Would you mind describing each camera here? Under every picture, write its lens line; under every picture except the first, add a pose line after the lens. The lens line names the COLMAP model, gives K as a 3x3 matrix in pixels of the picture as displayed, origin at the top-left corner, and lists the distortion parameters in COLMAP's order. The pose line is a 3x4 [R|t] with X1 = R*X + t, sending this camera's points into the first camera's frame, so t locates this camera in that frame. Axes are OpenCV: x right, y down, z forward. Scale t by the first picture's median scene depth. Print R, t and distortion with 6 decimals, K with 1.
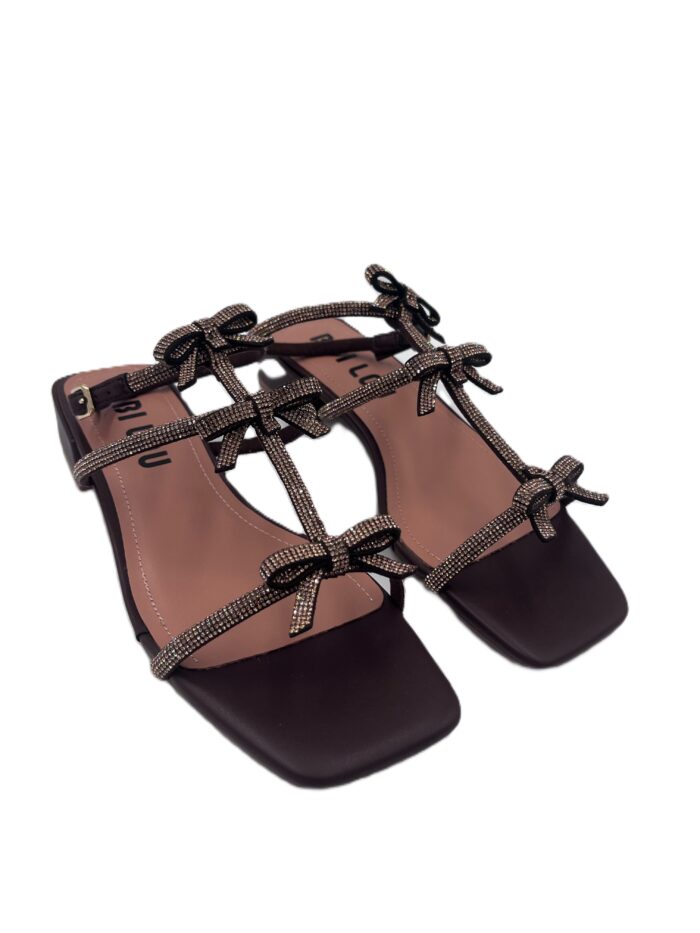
lens RADIAL K [[712.1, 0, 345.1], [0, 712.1, 476.2], [0, 0, 1]] dist [-0.001326, 0.001032]
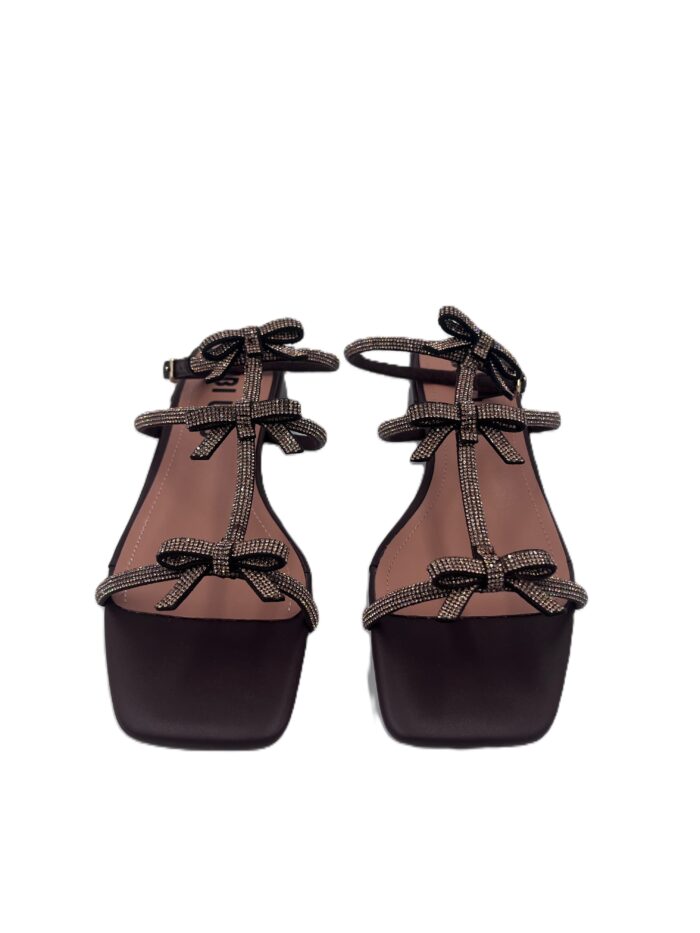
lens RADIAL K [[712.1, 0, 350.2], [0, 712.1, 457.9], [0, 0, 1]] dist [-0.001326, 0.001032]
pose [[0.832700, 0.301808, -0.464244, 0.632090], [-0.296025, 0.951174, 0.087394, -0.199477], [0.467953, 0.064655, 0.881385, 0.098649]]
